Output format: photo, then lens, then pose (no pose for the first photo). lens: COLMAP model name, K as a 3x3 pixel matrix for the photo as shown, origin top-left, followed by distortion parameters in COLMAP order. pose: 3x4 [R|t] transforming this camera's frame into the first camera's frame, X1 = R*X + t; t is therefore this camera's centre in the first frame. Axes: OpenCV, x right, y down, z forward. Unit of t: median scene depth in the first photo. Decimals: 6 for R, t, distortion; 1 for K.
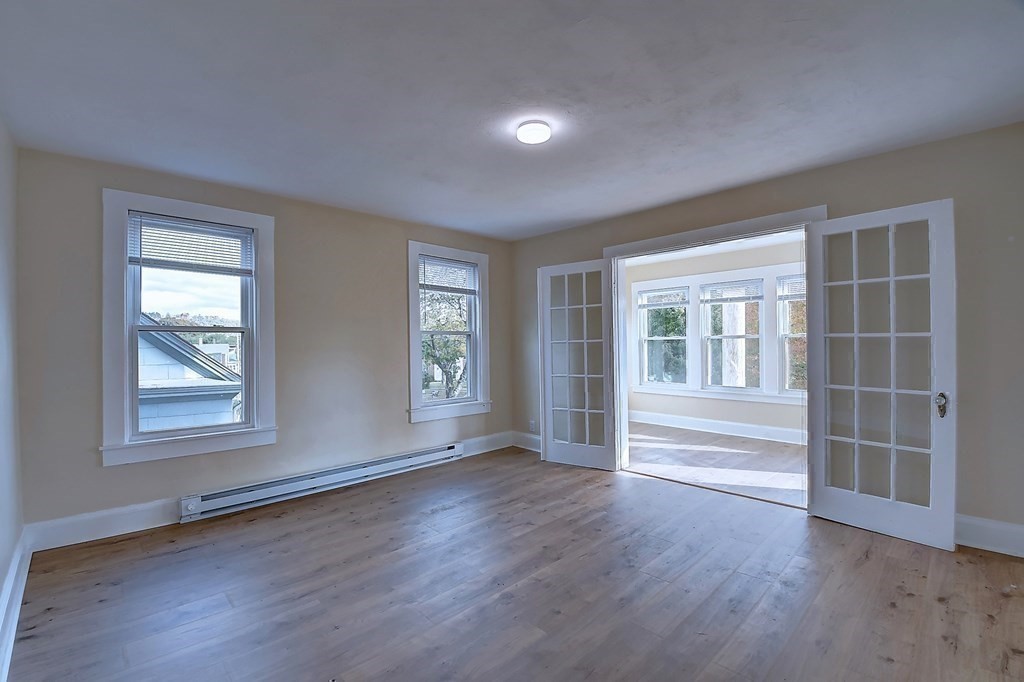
lens RADIAL K [[449.6, 0, 503.8], [0, 449.6, 343.2], [0, 0, 1]] dist [0.027041, -0.024116]
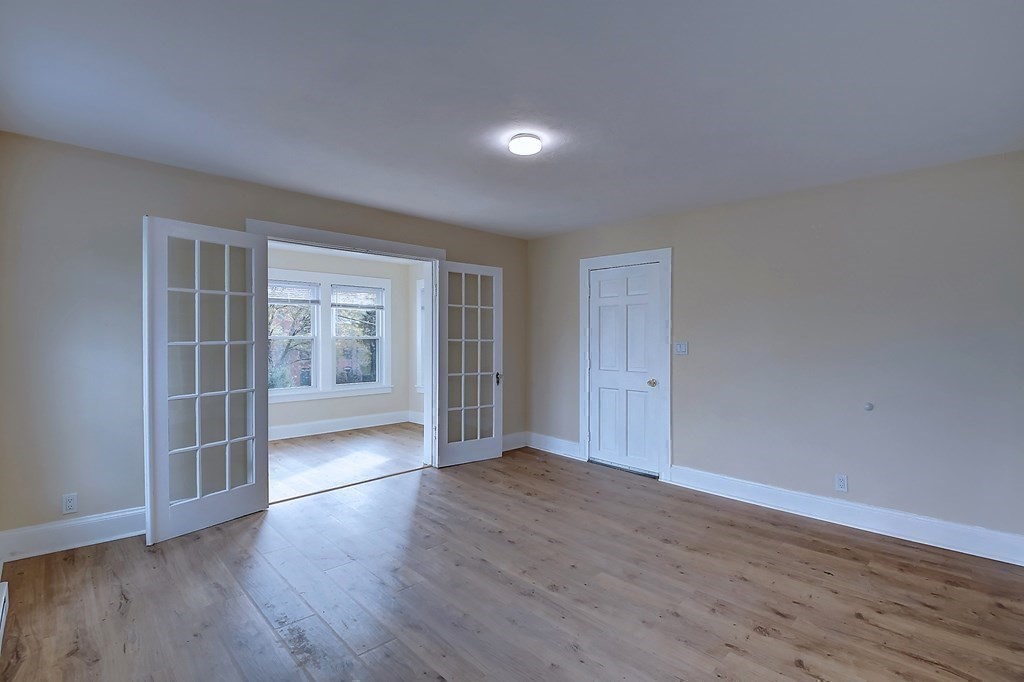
lens RADIAL K [[464.2, 0, 506.1], [0, 464.2, 339.9], [0, 0, 1]] dist [0.001249, -0.013746]
pose [[0.008937, 0.012163, 0.999886, -0.747113], [0.003156, 0.999921, -0.012192, 0.002067], [-0.999955, 0.003265, 0.008898, 0.771240]]
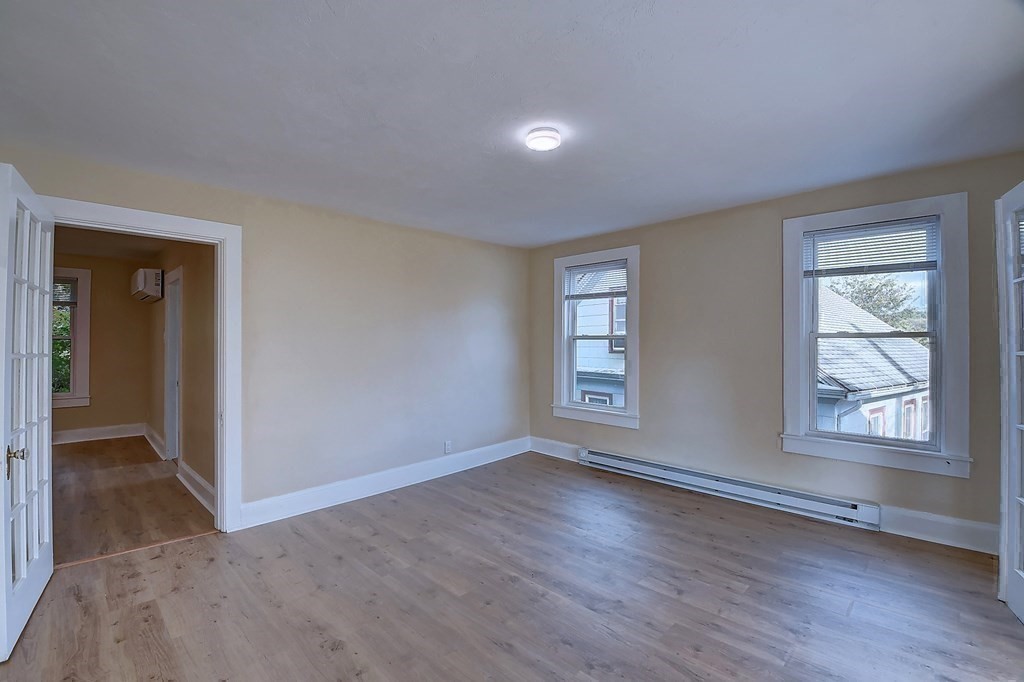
lens RADIAL K [[459.0, 0, 513.5], [0, 459.0, 343.8], [0, 0, 1]] dist [0.000171, -0.014842]
pose [[0.027628, 0.002869, -0.999614, 0.788626], [-0.009145, 0.999955, 0.002618, -0.012293], [0.999576, 0.009070, 0.027653, 0.677105]]
